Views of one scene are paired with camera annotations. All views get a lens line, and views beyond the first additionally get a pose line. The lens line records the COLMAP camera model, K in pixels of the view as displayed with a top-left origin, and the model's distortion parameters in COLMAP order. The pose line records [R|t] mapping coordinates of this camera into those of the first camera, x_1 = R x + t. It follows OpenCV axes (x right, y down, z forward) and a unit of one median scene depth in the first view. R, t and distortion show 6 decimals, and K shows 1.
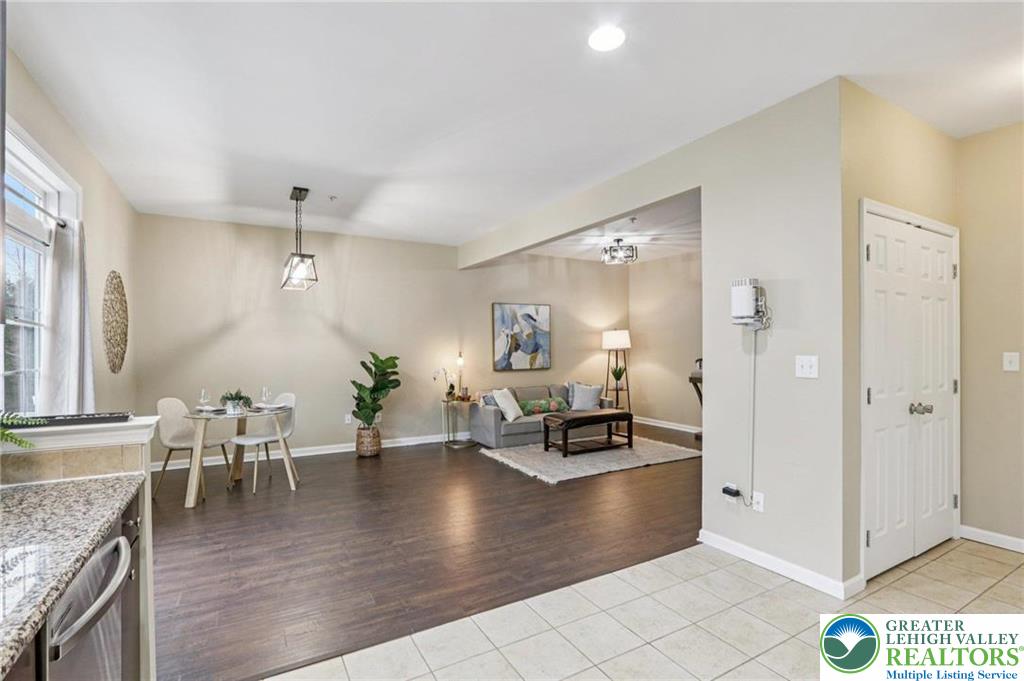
lens RADIAL K [[477.3, 0, 509.9], [0, 477.3, 344.2], [0, 0, 1]] dist [-0.016081, 0.000327]
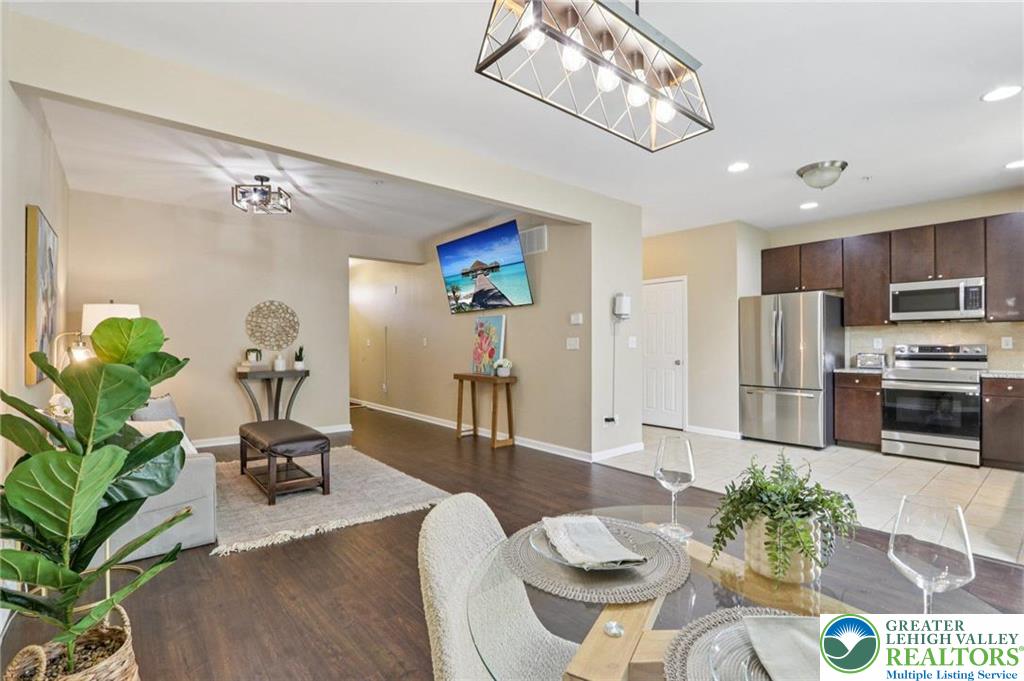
lens RADIAL K [[473.3, 0, 512.0], [0, 473.3, 340.5], [0, 0, 1]] dist [-0.013011, 0.000224]
pose [[-0.173375, 0.010675, 0.984798, -0.496893], [-0.001140, 0.999938, -0.011040, 0.025419], [-0.984855, -0.003036, -0.173352, 0.736456]]
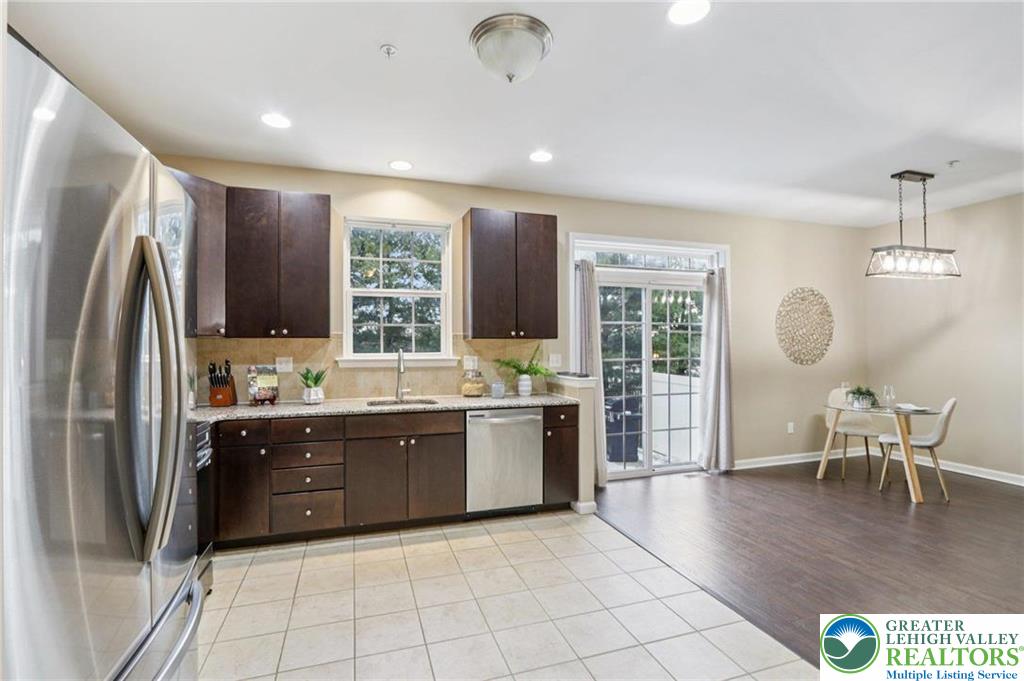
lens RADIAL K [[473.6, 0, 507.3], [0, 473.6, 340.3], [0, 0, 1]] dist [-0.016654, 0.000410]
pose [[-0.199666, -0.006714, -0.979841, 0.386496], [0.006056, 0.999949, -0.008085, -0.000722], [0.979845, -0.007548, -0.199615, 0.276632]]
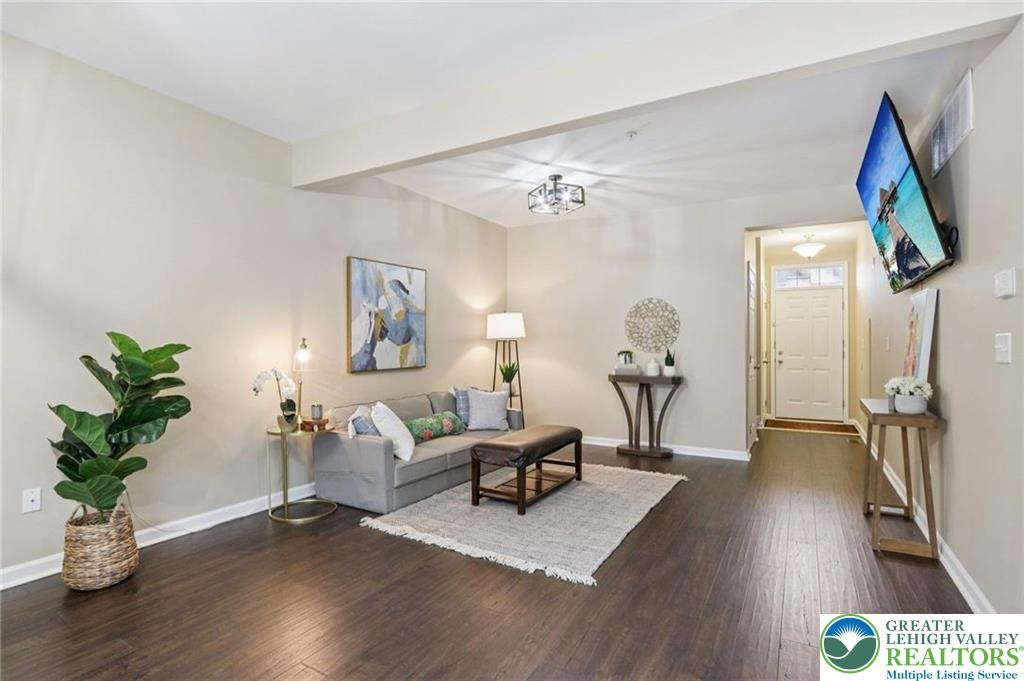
lens RADIAL K [[501.7, 0, 508.4], [0, 501.7, 340.7], [0, 0, 1]] dist [-0.015737, 0.000503]
pose [[0.866594, 0.008149, 0.498948, -0.182773], [-0.005652, 0.999963, -0.006516, 0.020965], [-0.498982, 0.002827, 0.866608, 0.398098]]
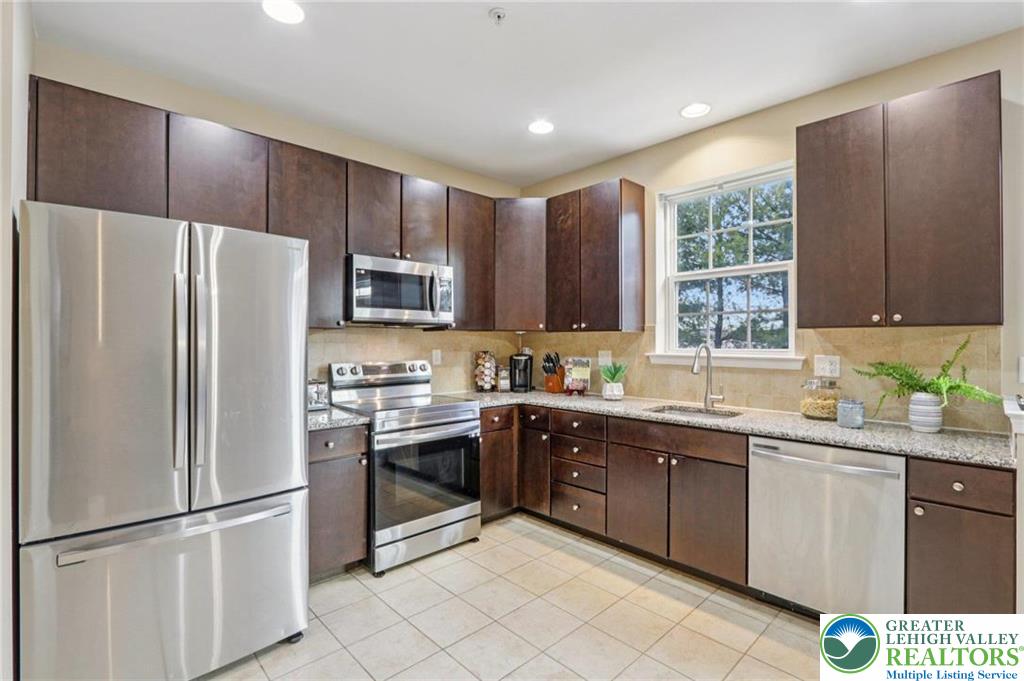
lens RADIAL K [[473.3, 0, 512.0], [0, 473.3, 340.5], [0, 0, 1]] dist [-0.013011, 0.000224]
pose [[-0.971383, 0.003310, -0.237494, 0.133287], [0.004013, 0.999989, -0.002476, 0.001965], [0.237484, -0.003358, -0.971386, 0.427972]]
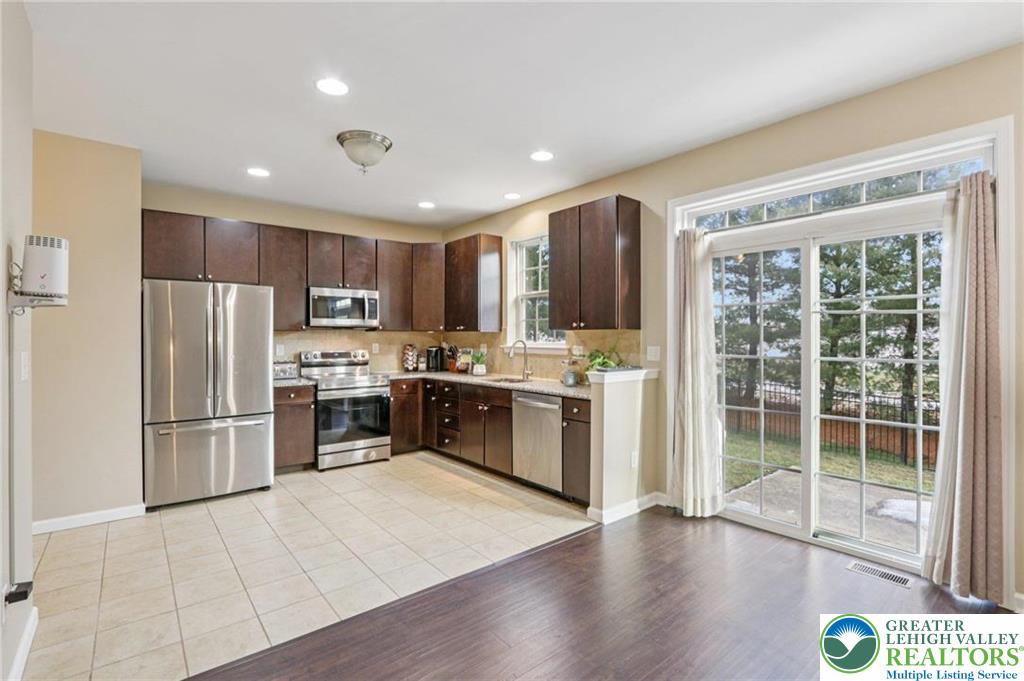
lens RADIAL K [[473.6, 0, 507.3], [0, 473.6, 340.3], [0, 0, 1]] dist [-0.016654, 0.000410]
pose [[-0.986941, 0.006345, -0.160960, -0.013977], [0.005668, 0.999973, 0.004668, 0.002688], [0.160985, 0.003695, -0.986950, 0.752043]]
